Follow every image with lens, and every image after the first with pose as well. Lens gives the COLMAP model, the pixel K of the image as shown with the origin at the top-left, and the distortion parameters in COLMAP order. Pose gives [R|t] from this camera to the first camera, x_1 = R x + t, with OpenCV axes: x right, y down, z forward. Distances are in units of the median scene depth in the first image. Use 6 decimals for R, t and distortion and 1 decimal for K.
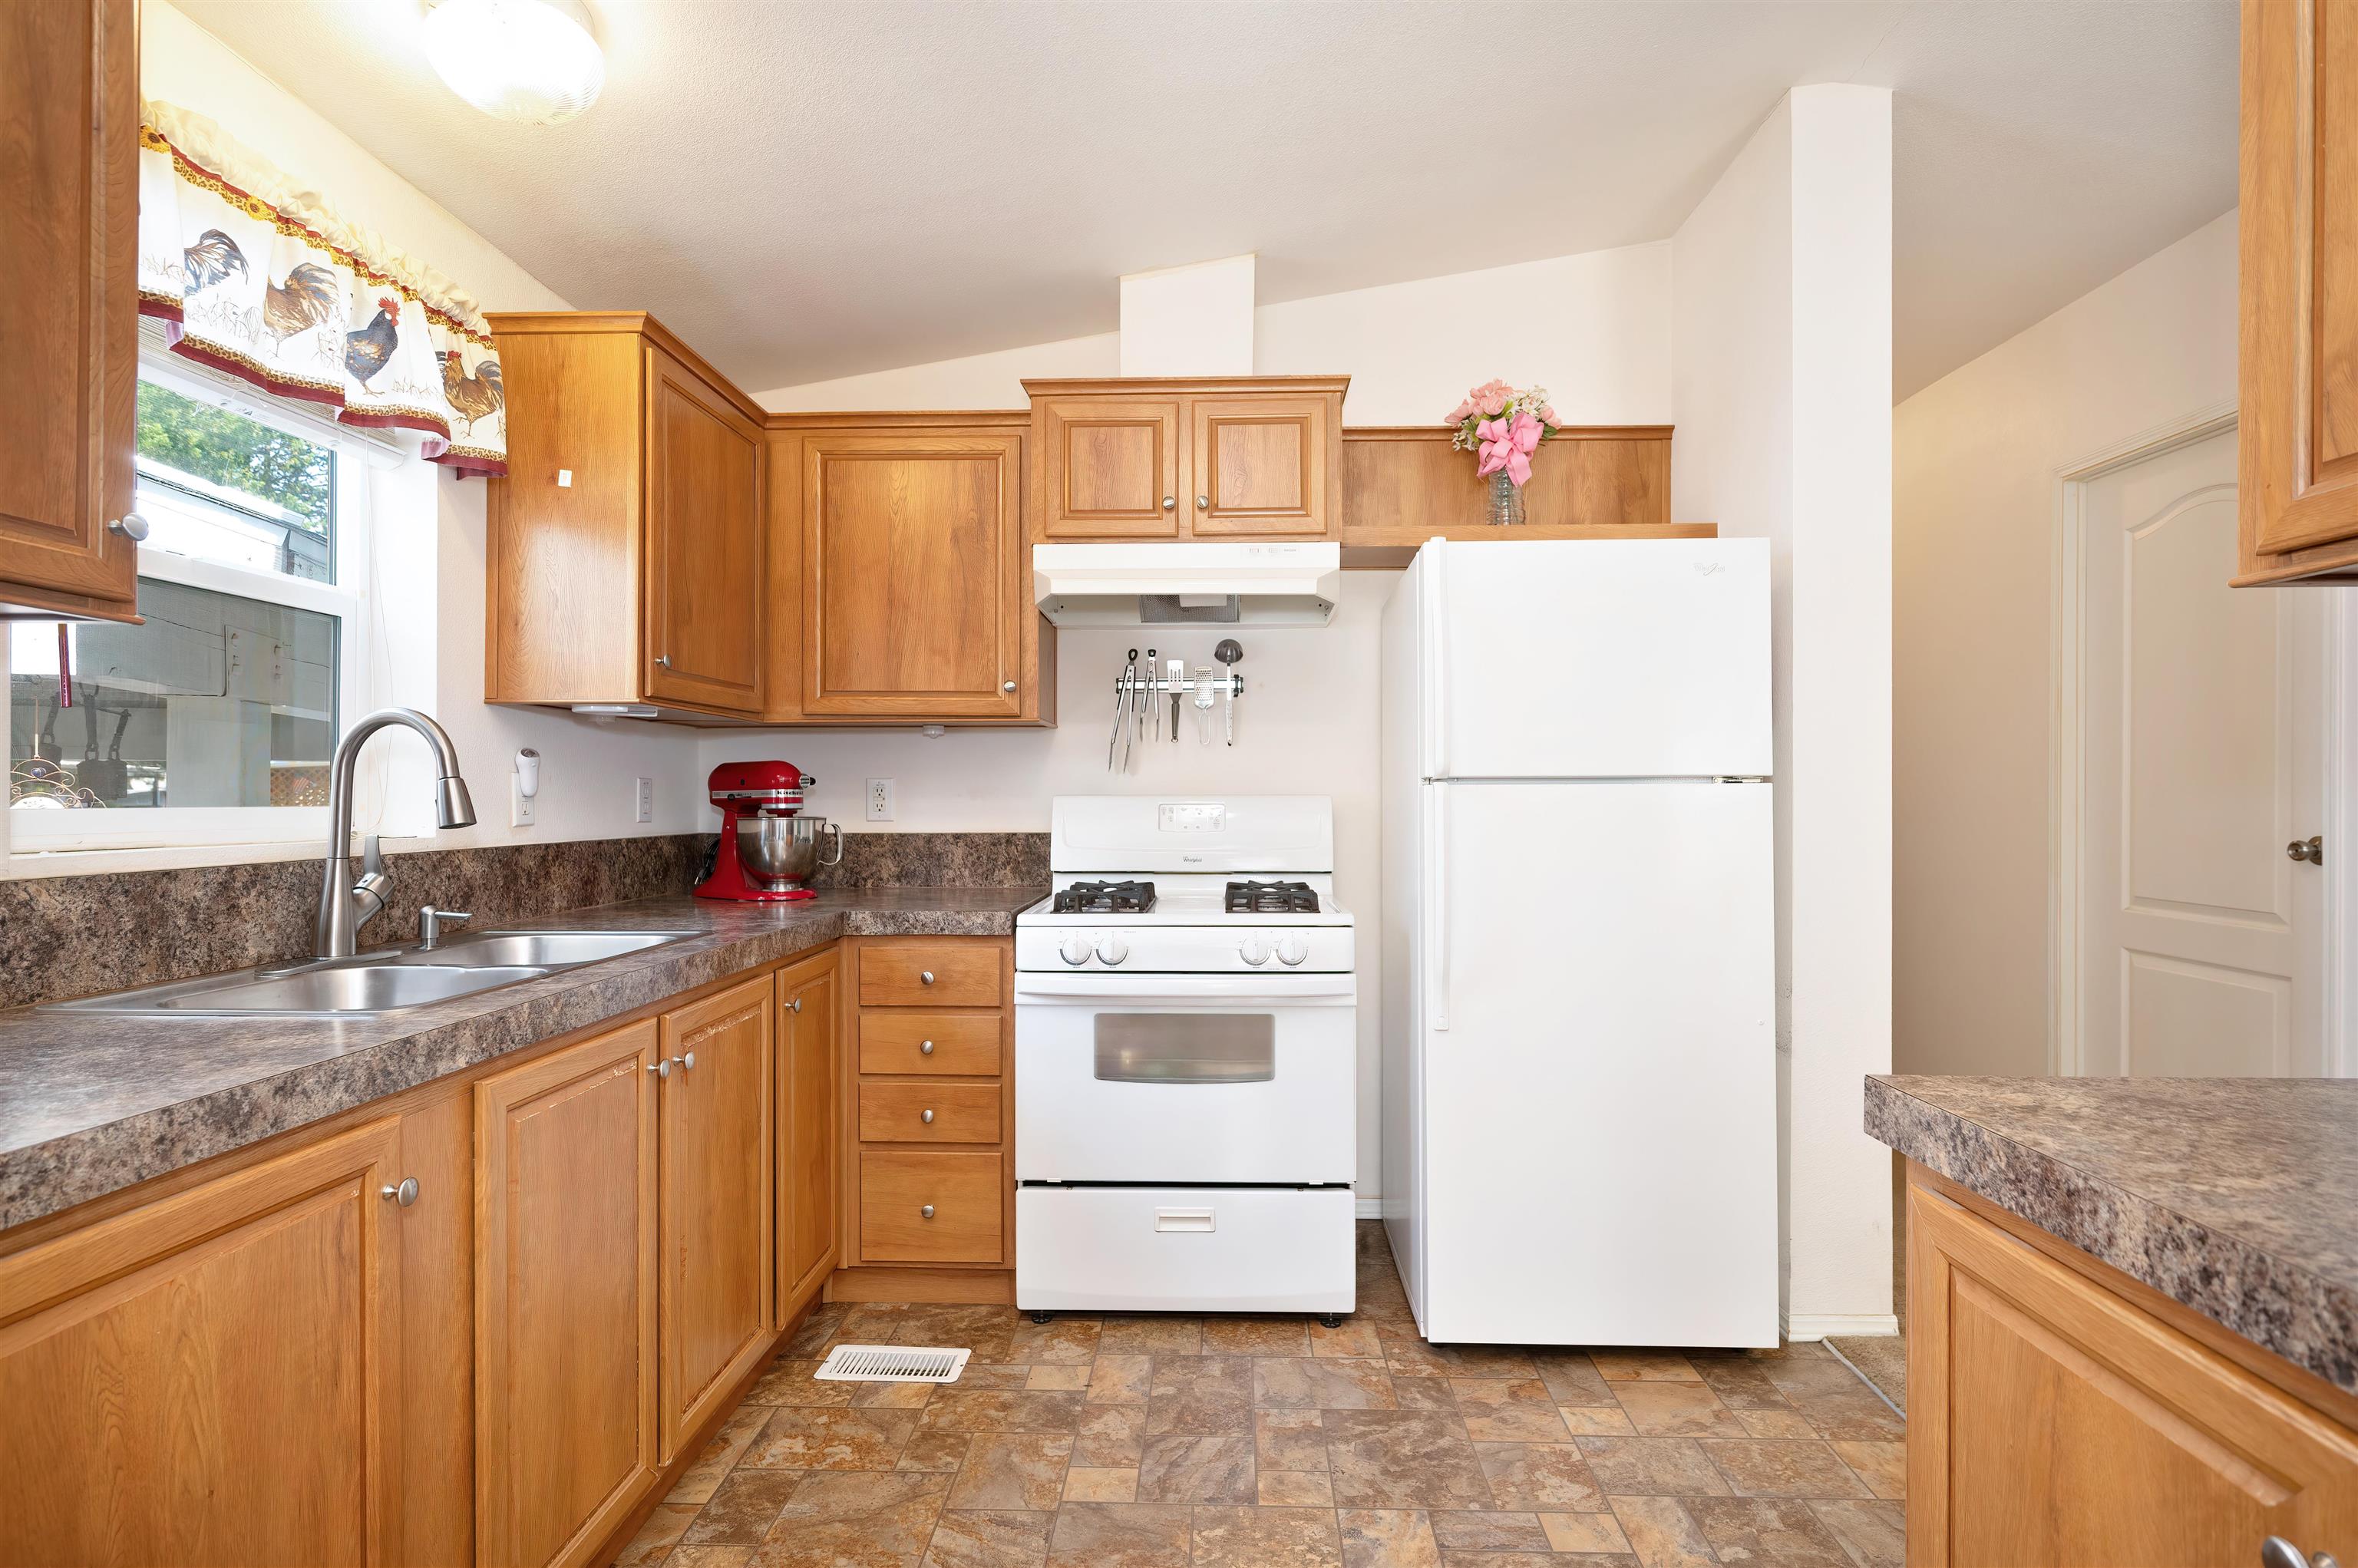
lens RADIAL K [[1114.5, 0, 1146.5], [0, 1114.5, 795.2], [0, 0, 1]] dist [-0.000423, 0.000127]
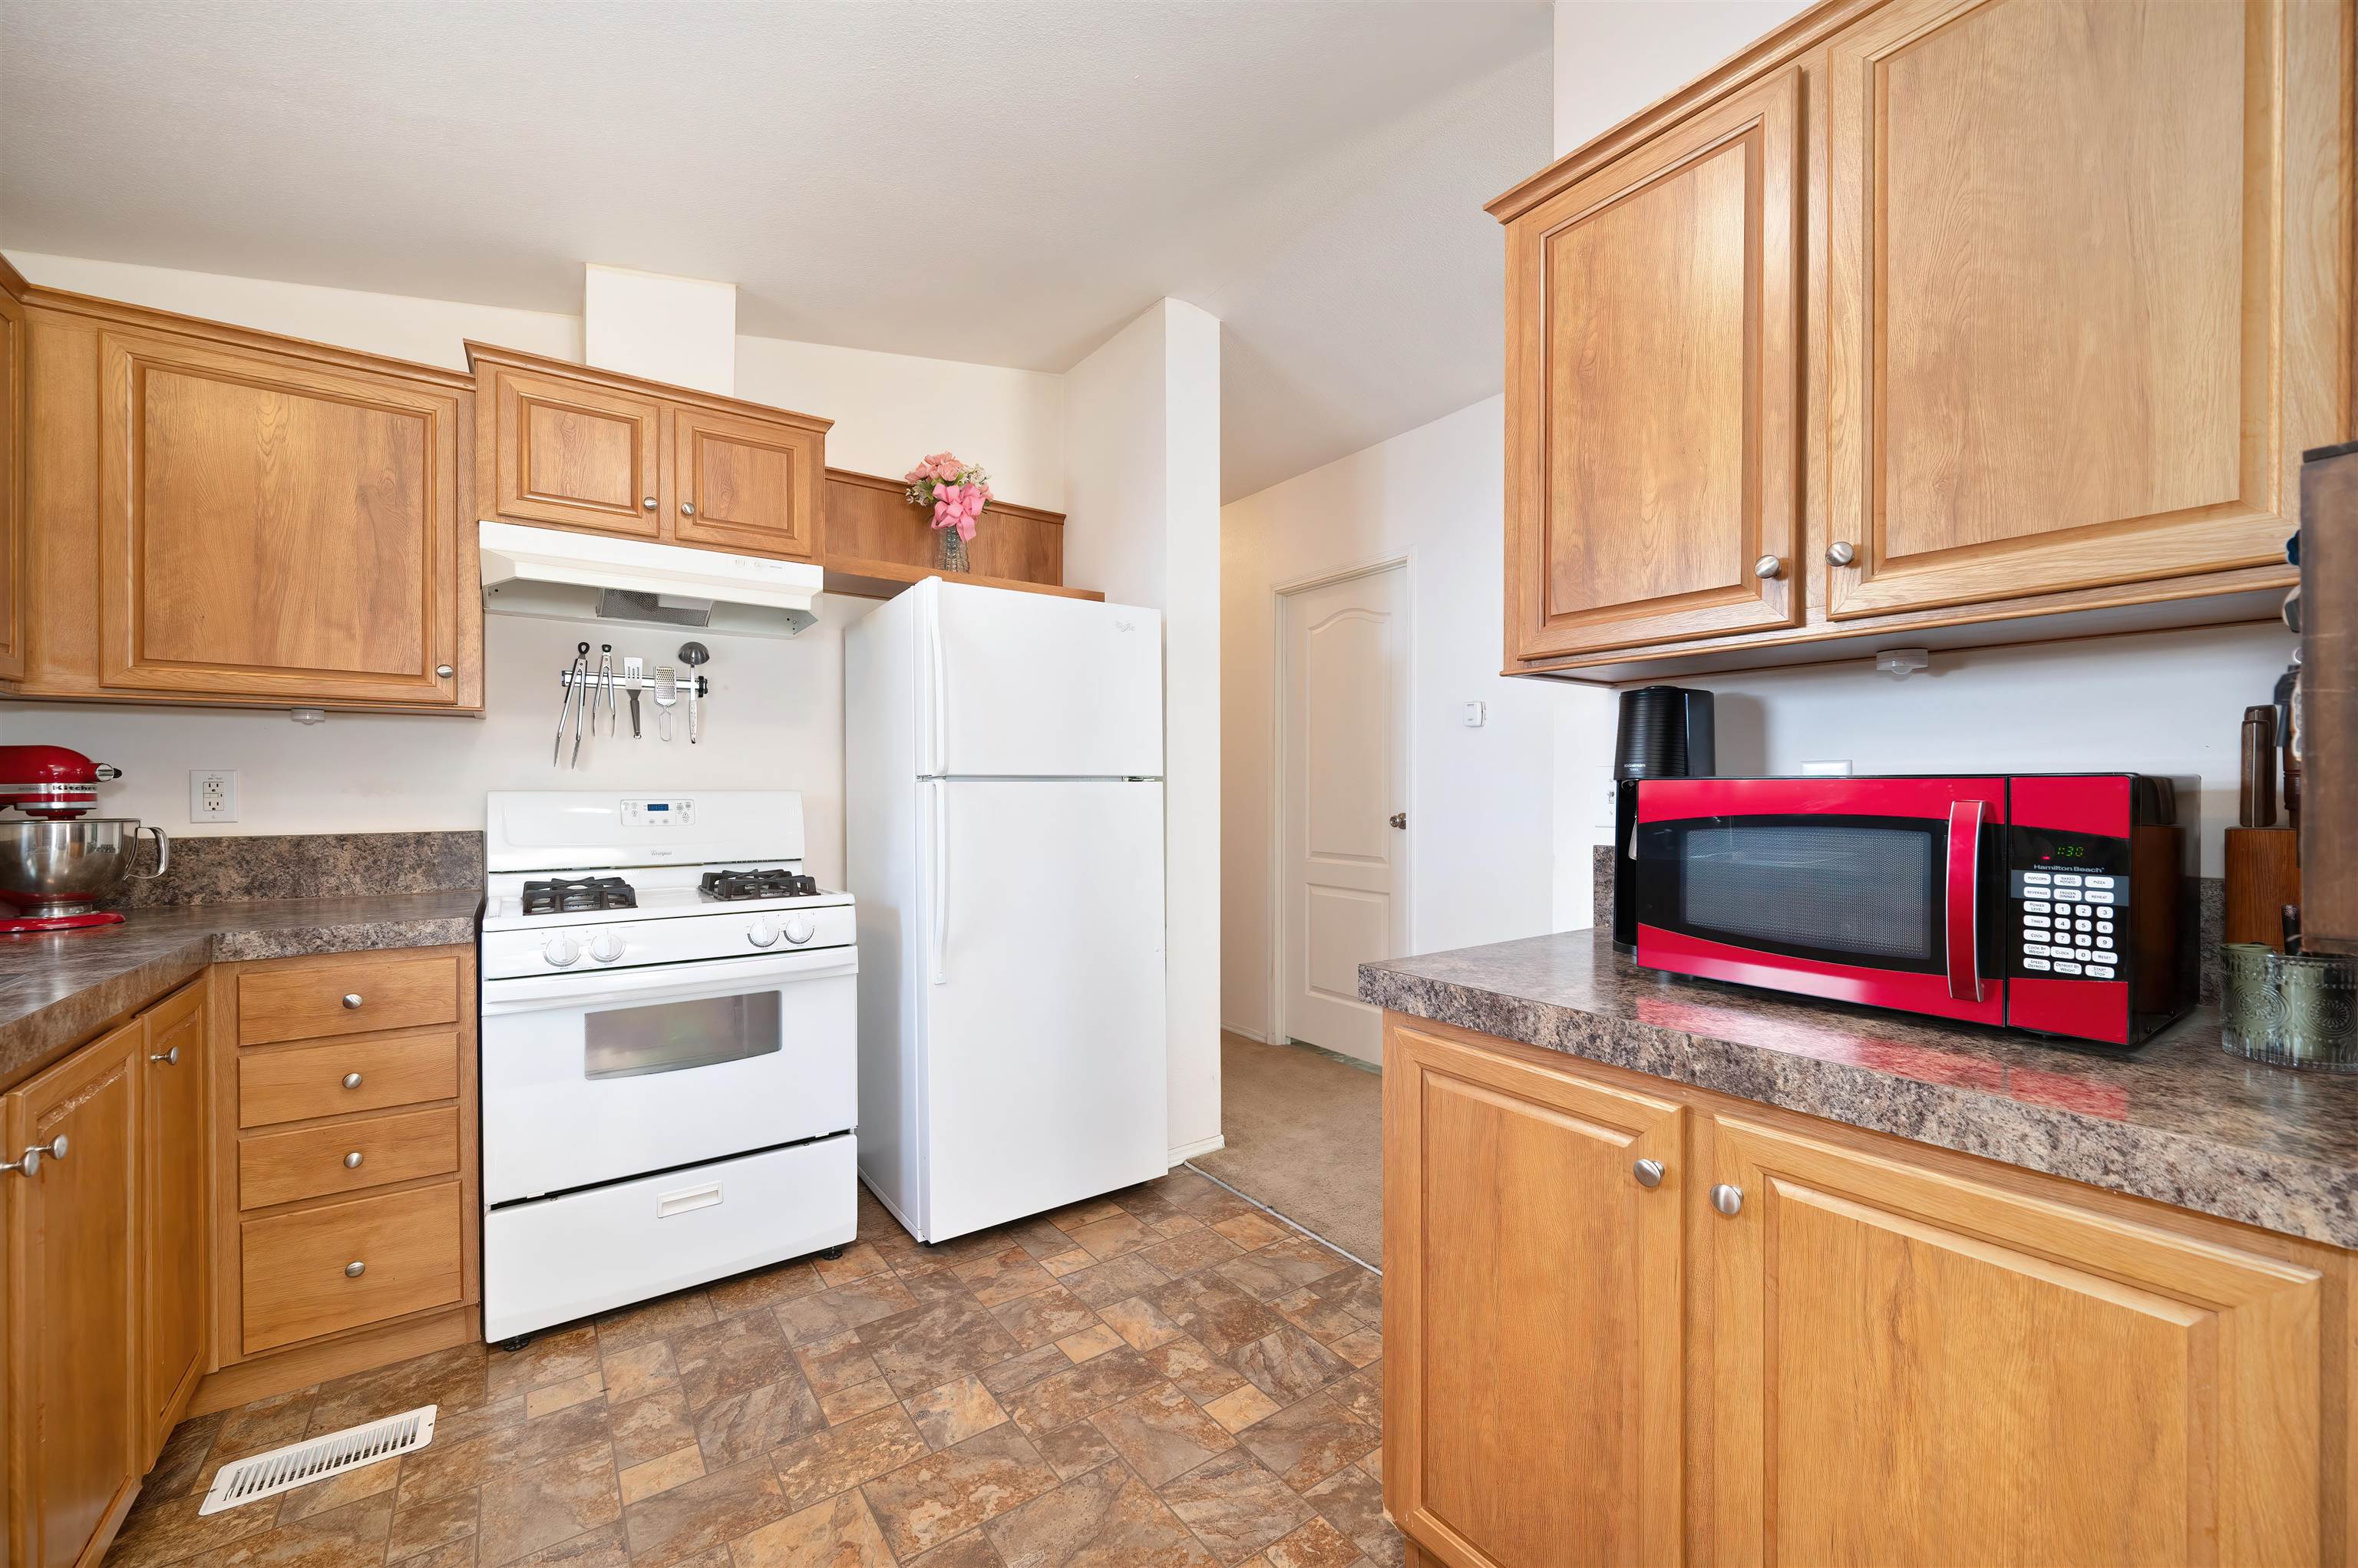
lens RADIAL K [[935.9, 0, 1162.1], [0, 935.9, 794.2], [0, 0, 1]] dist [-0.001446, 0.000002]
pose [[0.792443, -0.002876, 0.609939, -0.163078], [0.000881, 0.999993, 0.003570, 0.000931], [-0.609945, -0.002291, 0.792440, 0.045981]]
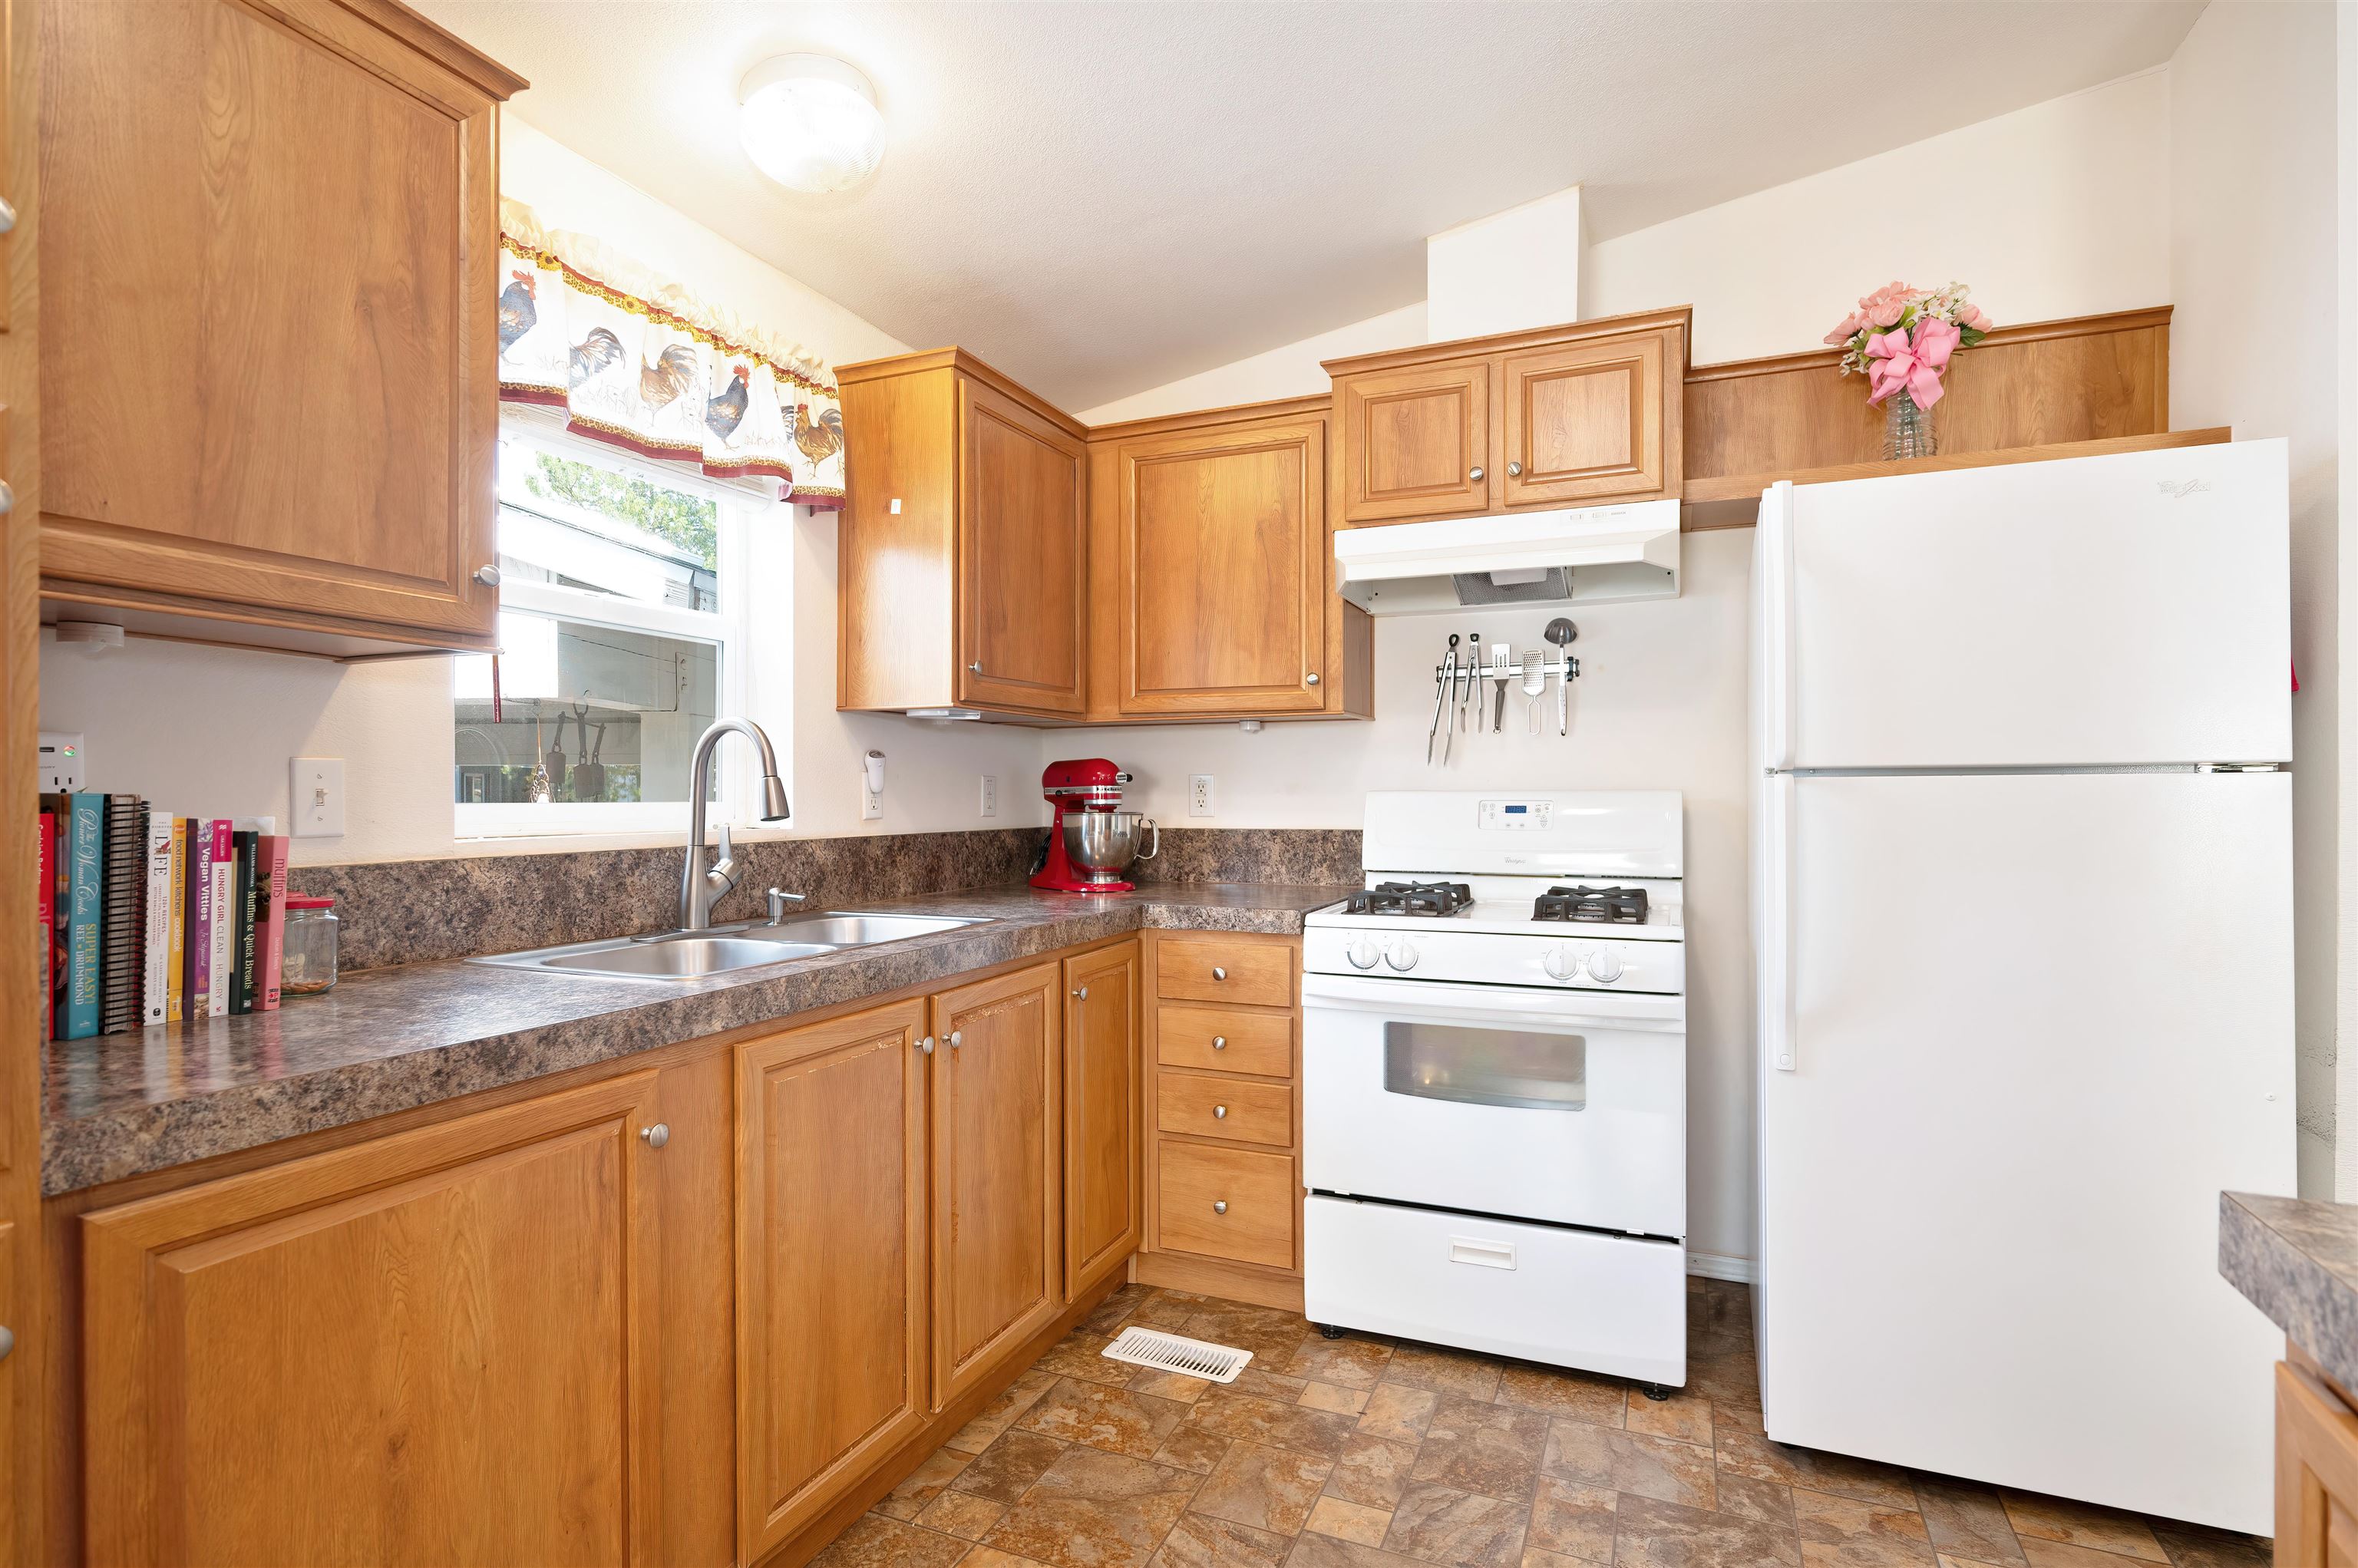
lens RADIAL K [[1114.5, 0, 1148.3], [0, 1114.5, 795.1], [0, 0, 1]] dist [-0.000423, 0.000127]
pose [[0.936705, -0.001079, -0.350119, 0.108796], [0.002228, 0.999993, 0.002880, 0.000646], [0.350114, -0.003478, 0.936701, 0.048837]]
